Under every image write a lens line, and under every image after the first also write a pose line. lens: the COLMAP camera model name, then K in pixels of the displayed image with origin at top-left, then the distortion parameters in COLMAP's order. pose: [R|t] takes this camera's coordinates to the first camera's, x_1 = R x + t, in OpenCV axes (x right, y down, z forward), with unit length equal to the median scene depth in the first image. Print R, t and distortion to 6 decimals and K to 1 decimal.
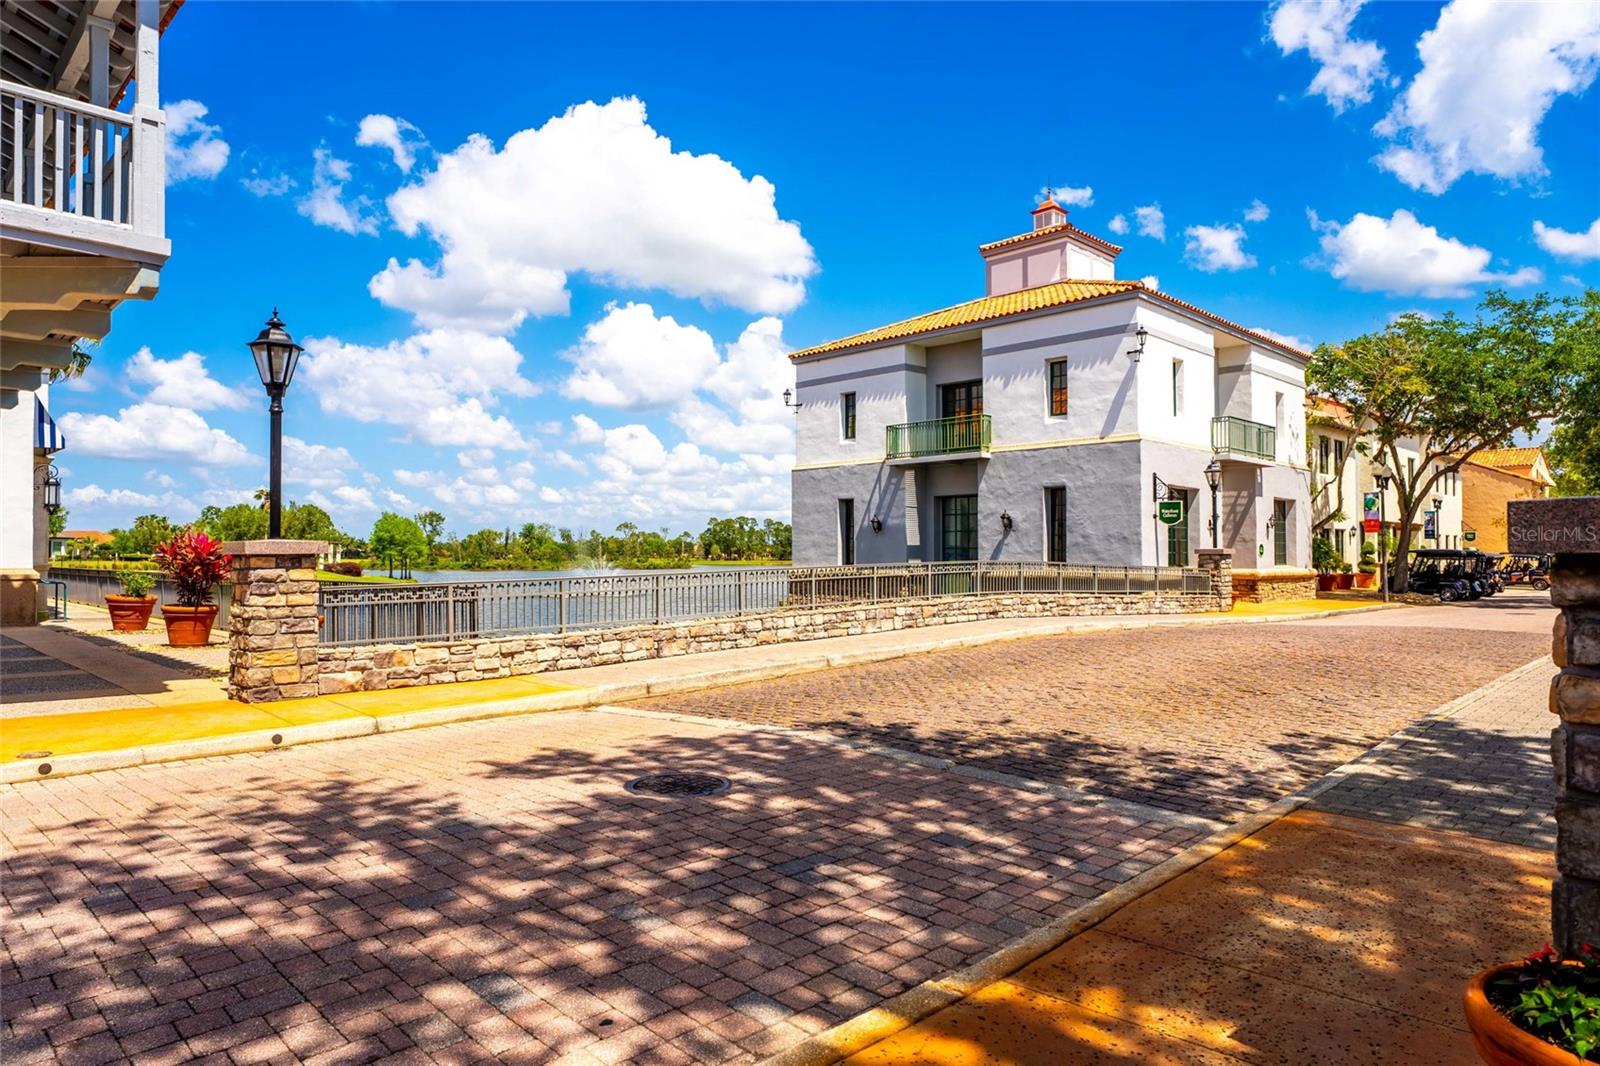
lens RADIAL K [[972.6, 0, 807.7], [0, 972.6, 530.4], [0, 0, 1]] dist [-0.002002, 0.000454]
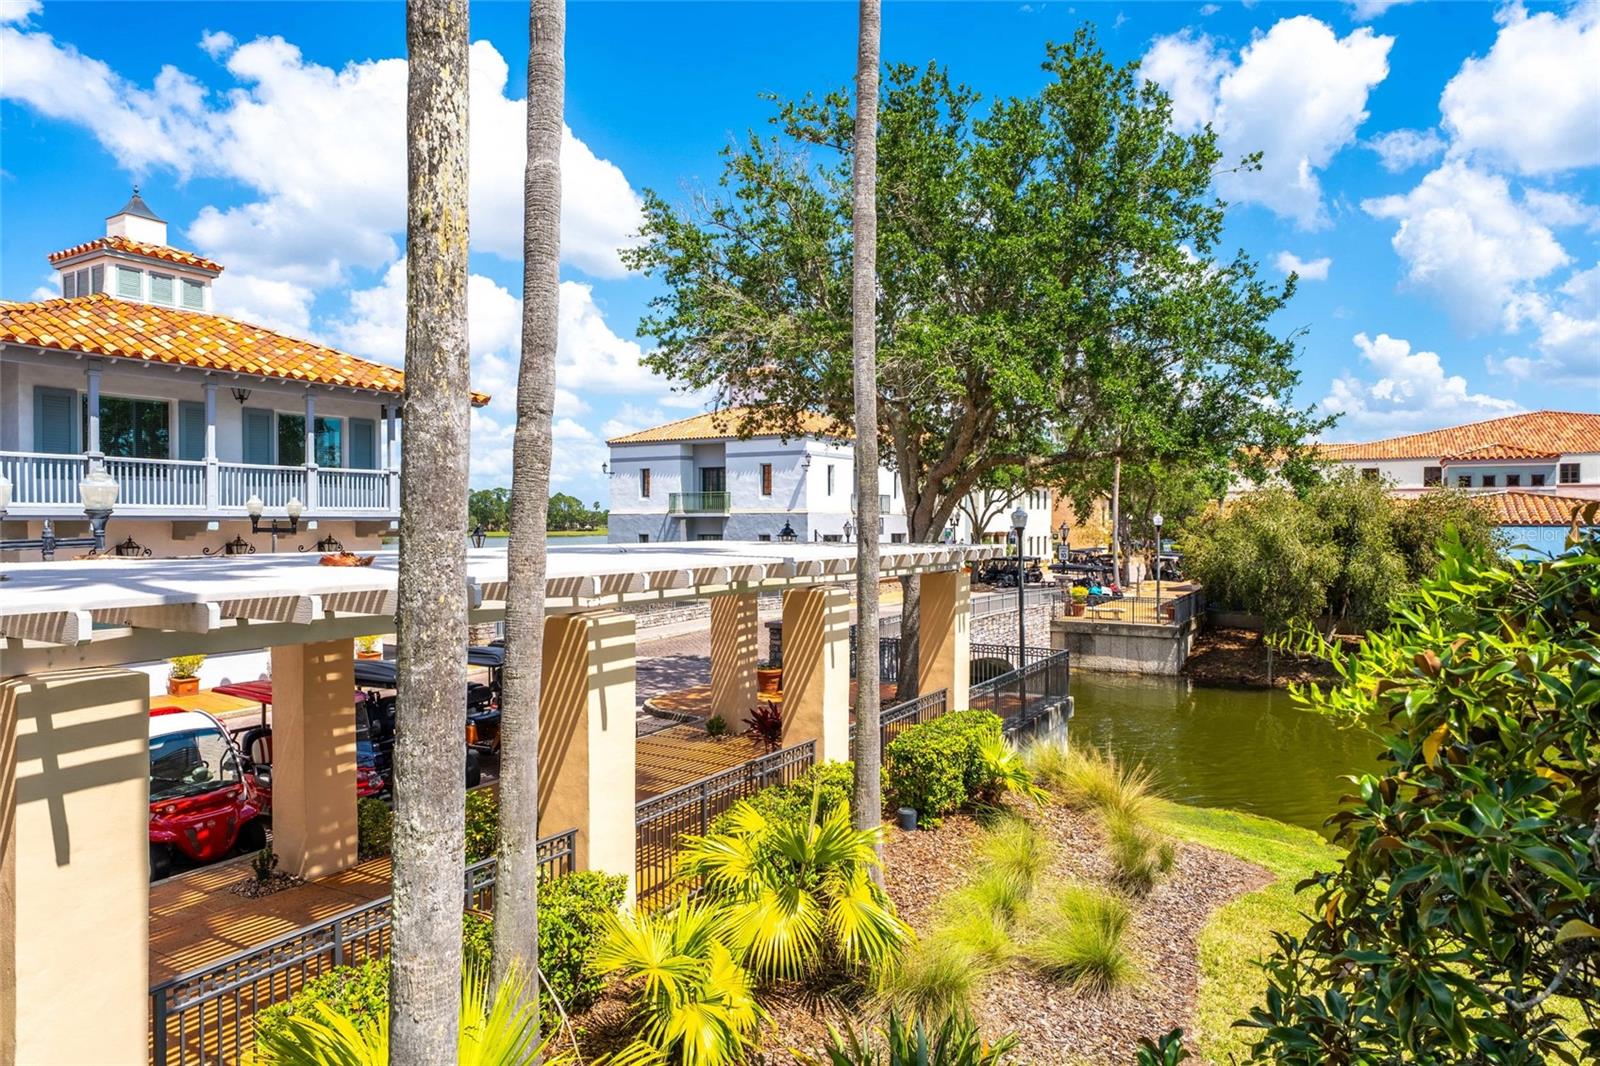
lens RADIAL K [[972.6, 0, 807.5], [0, 972.6, 533.7], [0, 0, 1]] dist [-0.002002, 0.000454]
pose [[0.968762, -0.002020, 0.247983, -0.105720], [-0.007840, 0.999218, 0.038767, -0.106288], [-0.247867, -0.039500, 0.967988, -0.696958]]
